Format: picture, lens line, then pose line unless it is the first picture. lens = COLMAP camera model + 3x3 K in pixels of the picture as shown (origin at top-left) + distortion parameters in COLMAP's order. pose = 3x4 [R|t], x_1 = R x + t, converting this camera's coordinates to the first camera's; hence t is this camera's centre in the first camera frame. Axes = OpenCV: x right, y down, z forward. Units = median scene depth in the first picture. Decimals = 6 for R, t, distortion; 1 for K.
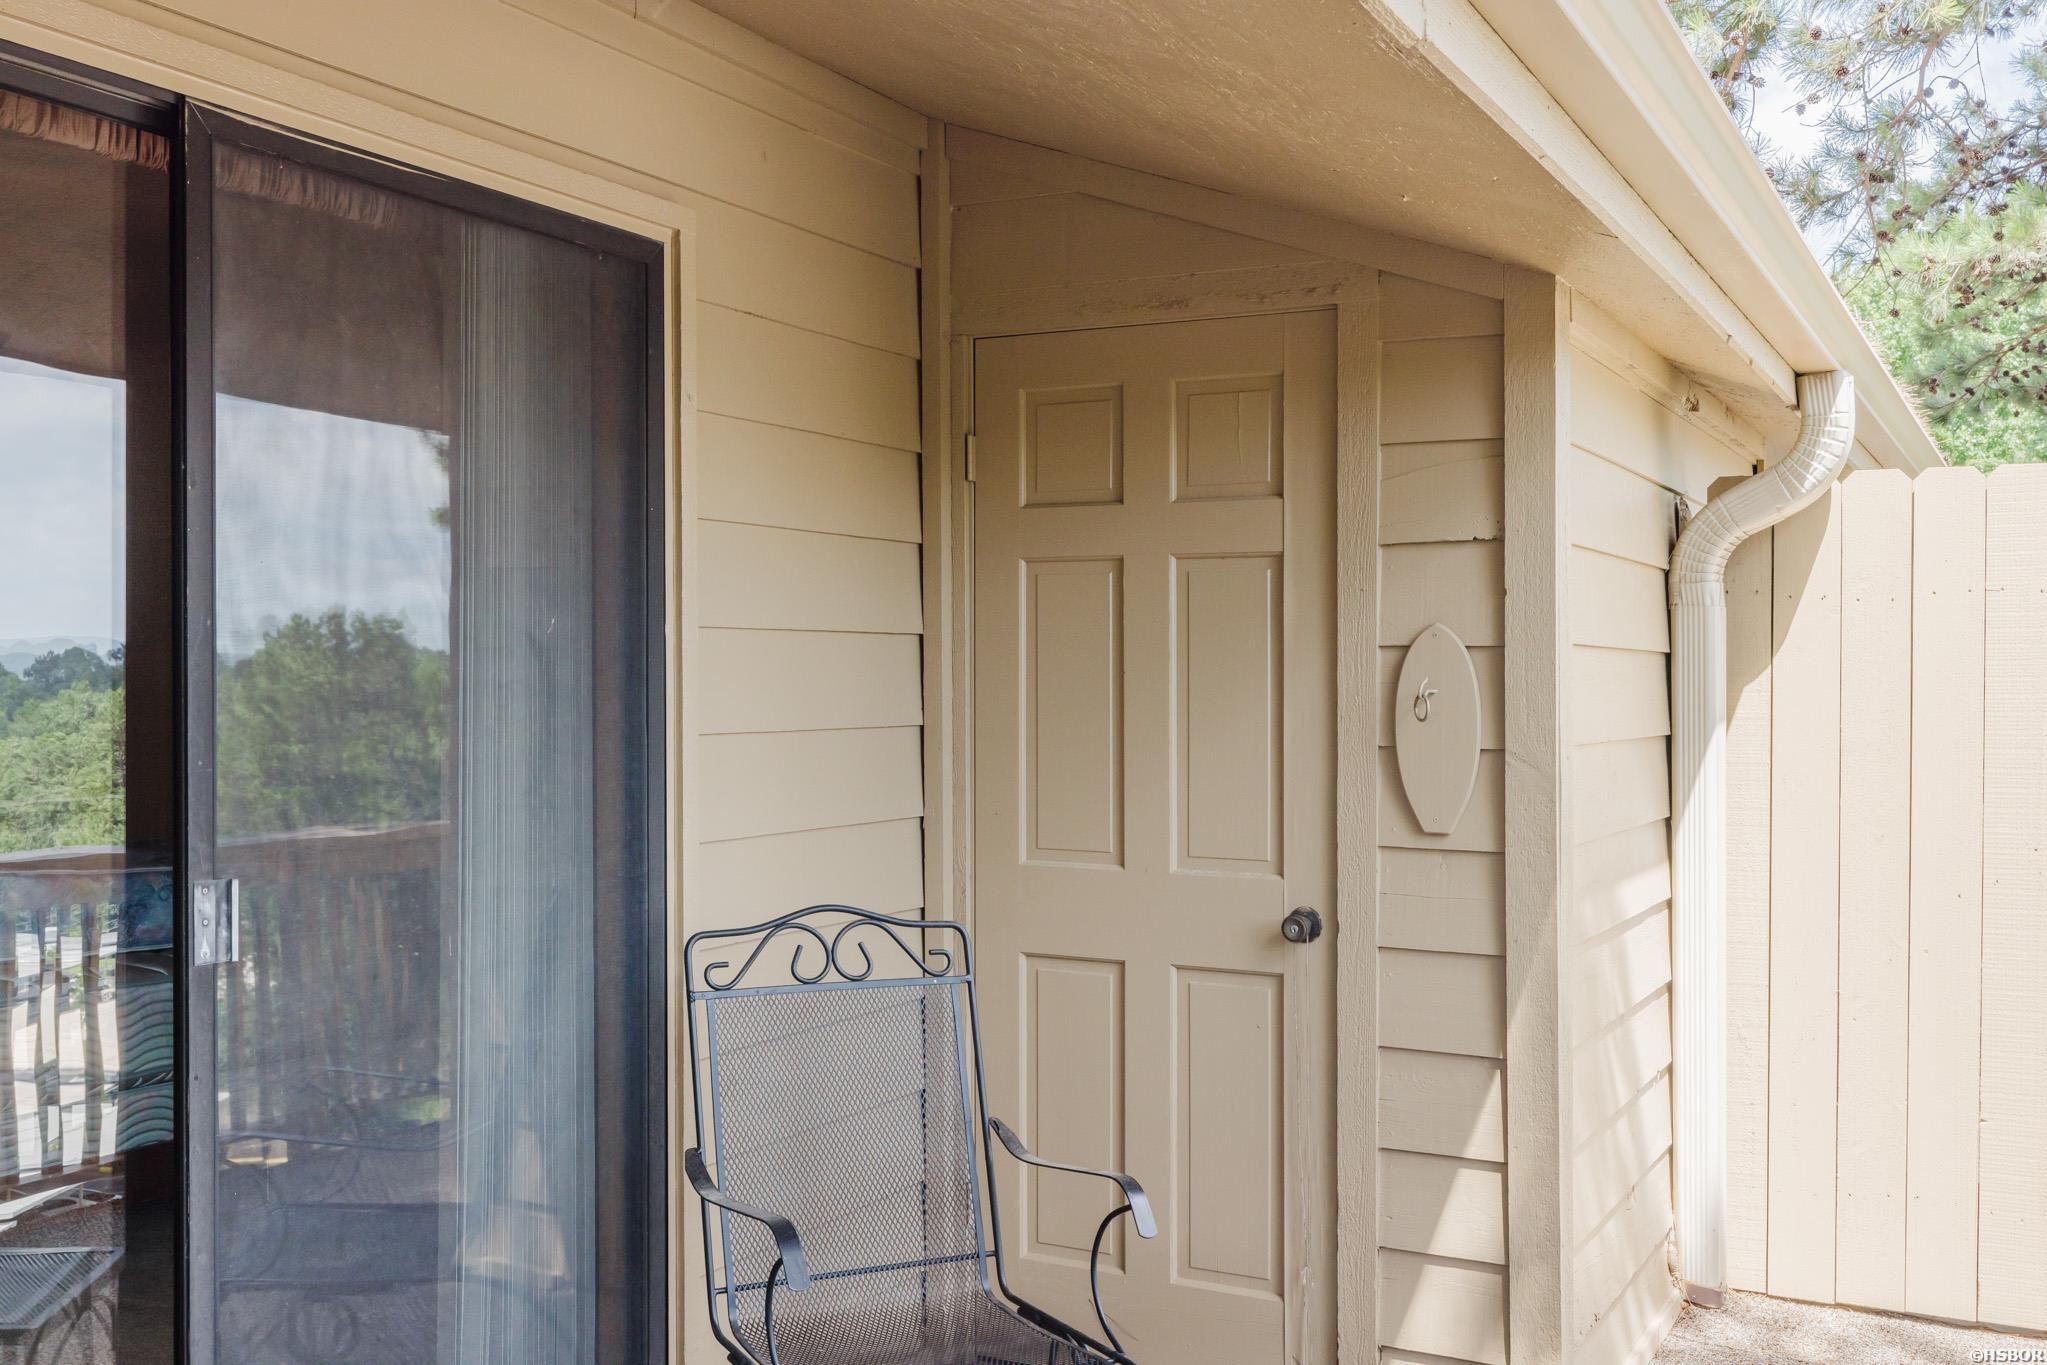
lens RADIAL K [[2055.4, 0, 1025.4], [0, 2055.4, 673.6], [0, 0, 1]] dist [0.000313, 0.000000]
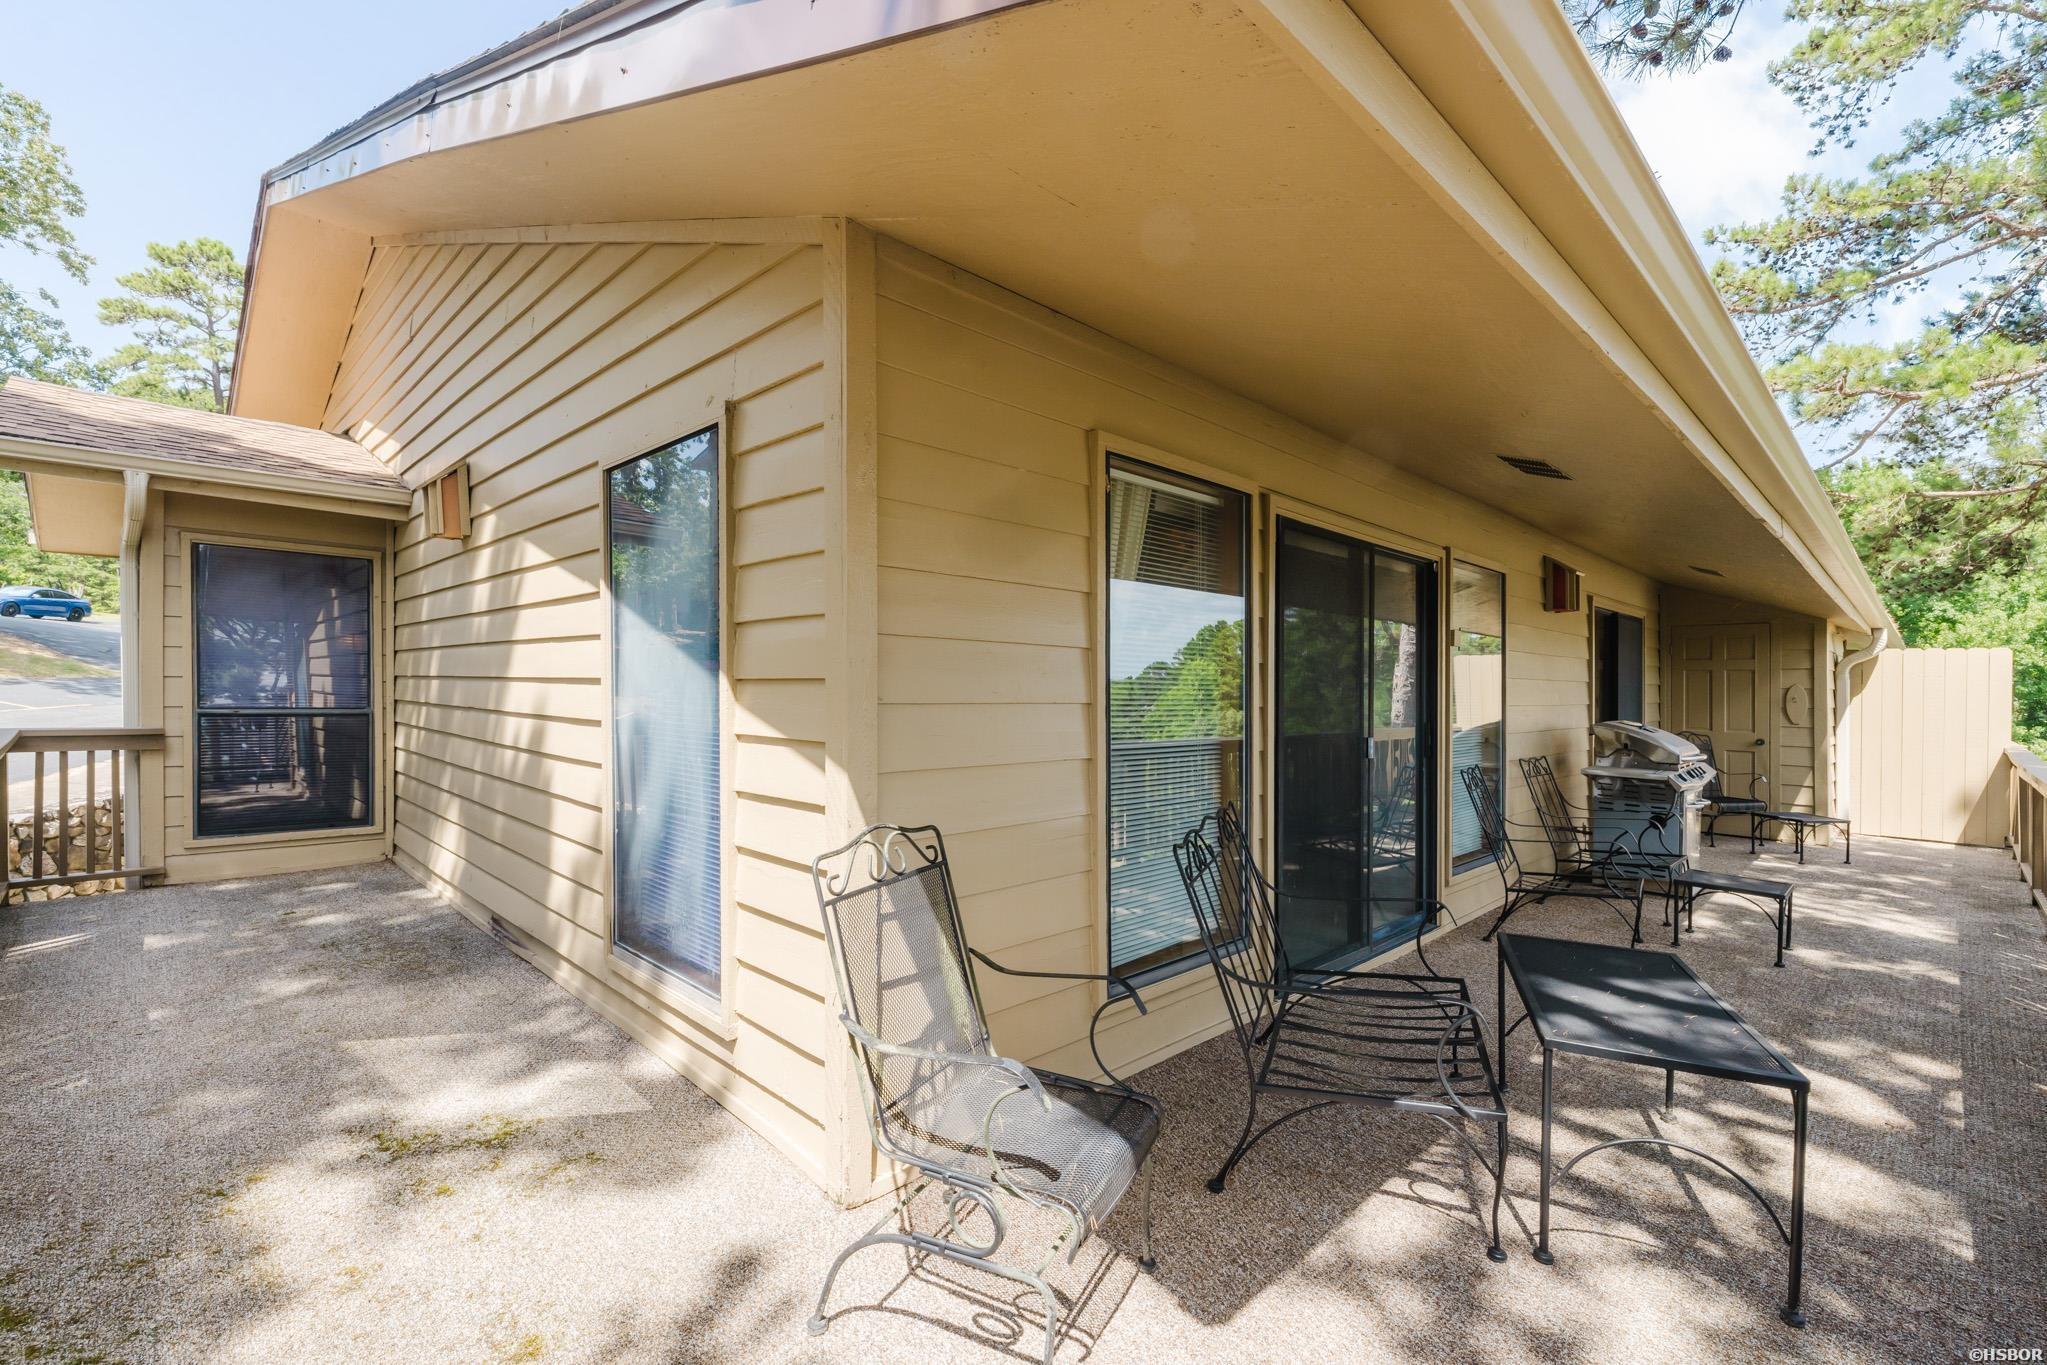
lens RADIAL K [[893.7, 0, 1024.9], [0, 893.7, 679.4], [0, 0, 1]] dist [0.003610, 0.001698]
pose [[0.949926, 0.009899, -0.312319, -0.953772], [-0.013227, 0.999876, -0.008540, 0.008846], [0.312196, 0.012243, 0.949939, -1.788331]]
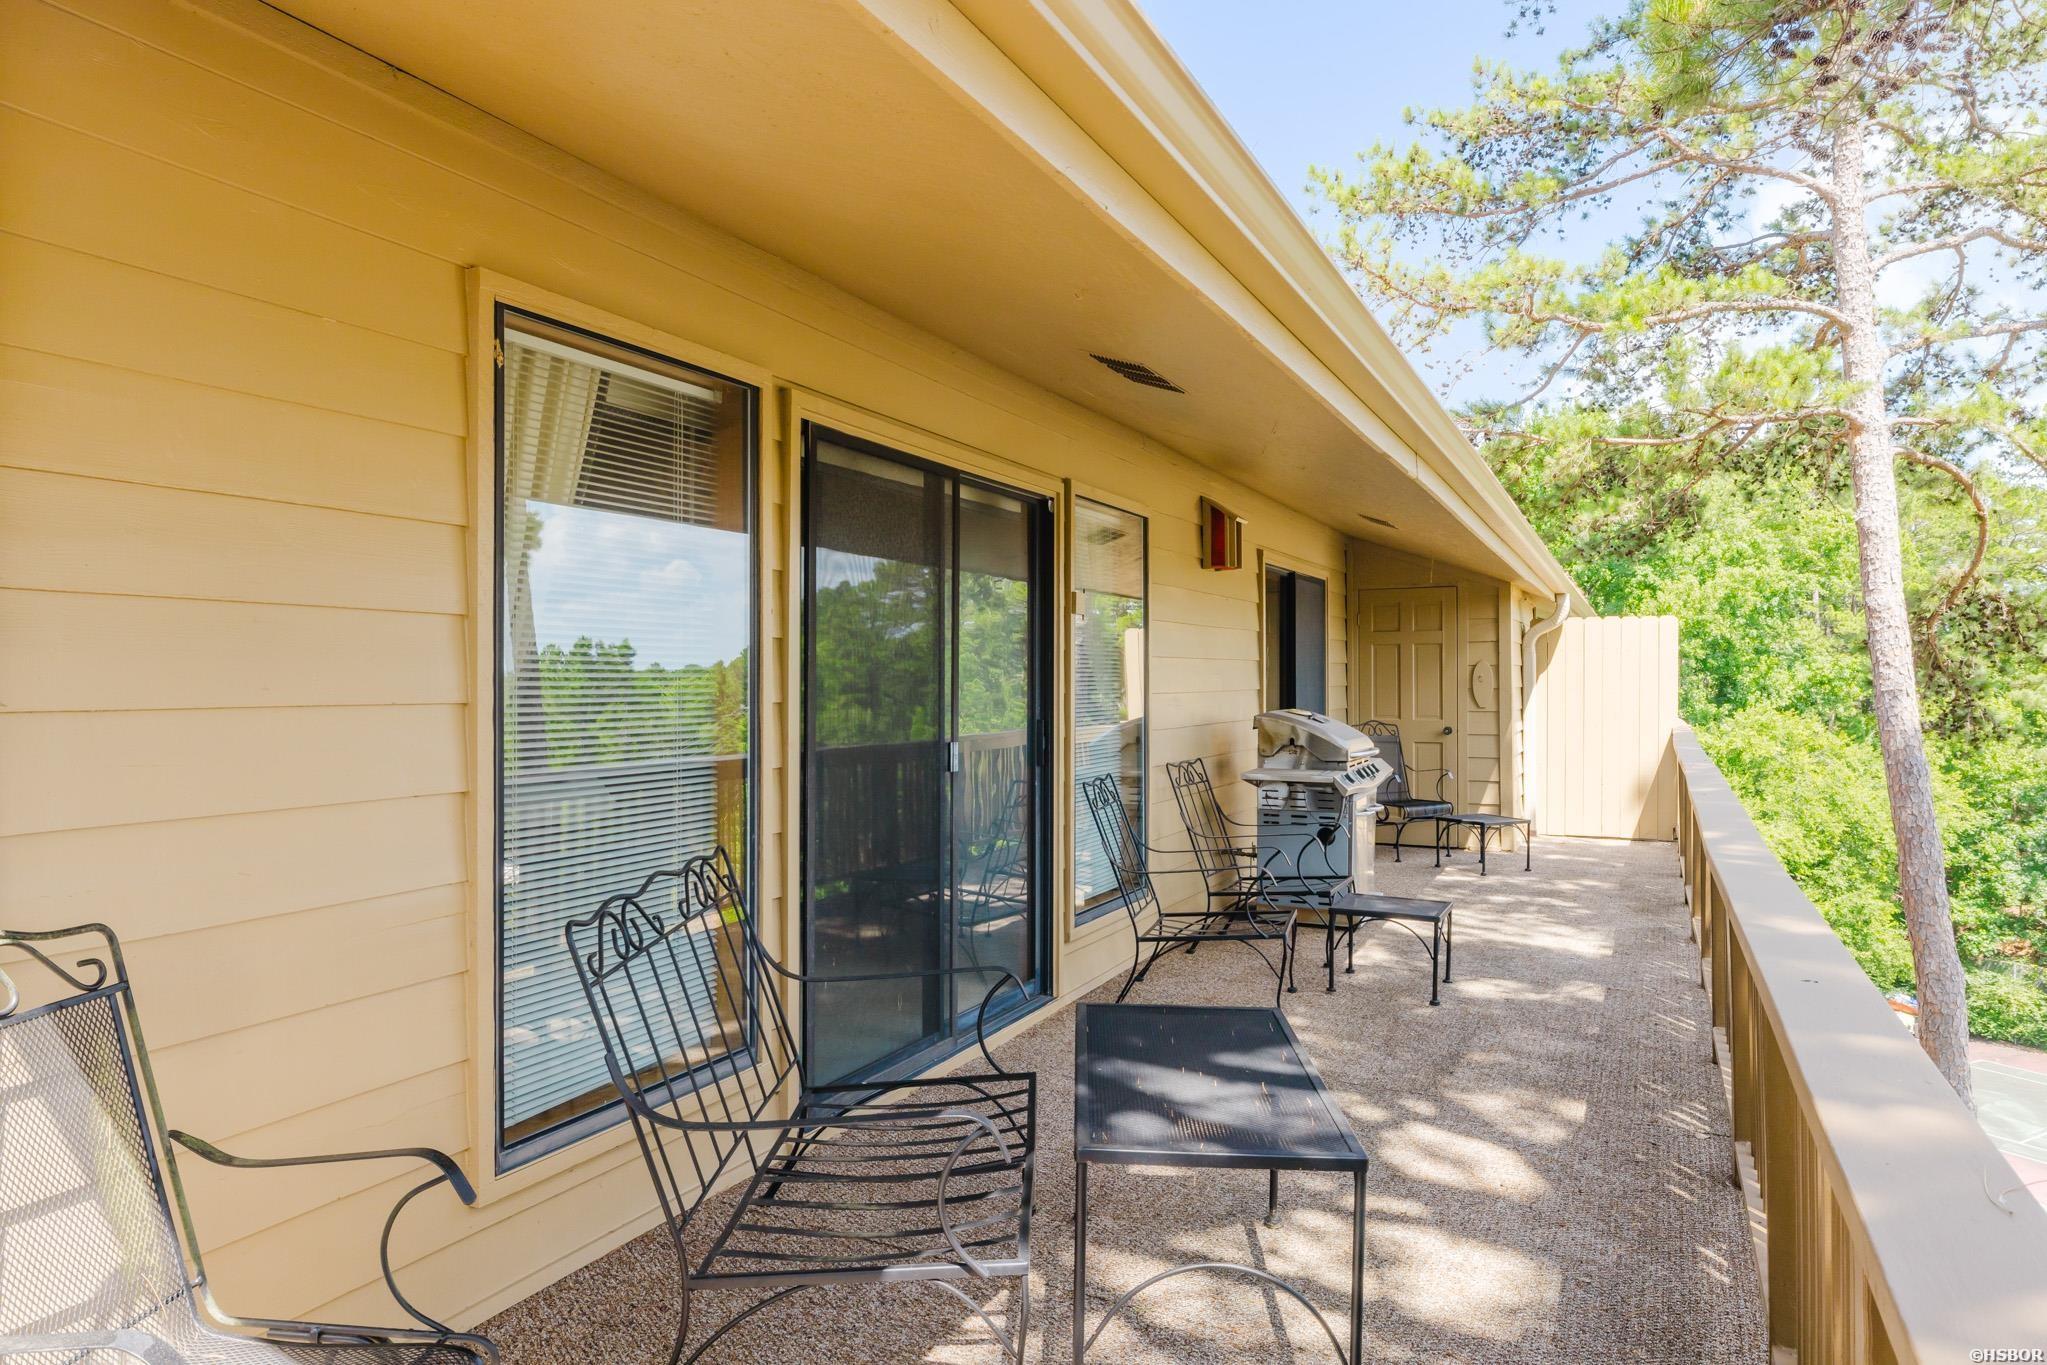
lens RADIAL K [[1298.2, 0, 1021.8], [0, 1298.2, 664.3], [0, 0, 1]] dist [-0.005570, -0.001990]
pose [[0.999690, -0.004123, 0.024570, -0.846191], [0.004387, 0.999933, -0.010686, 0.009967], [-0.024524, 0.010790, 0.999641, -1.736409]]
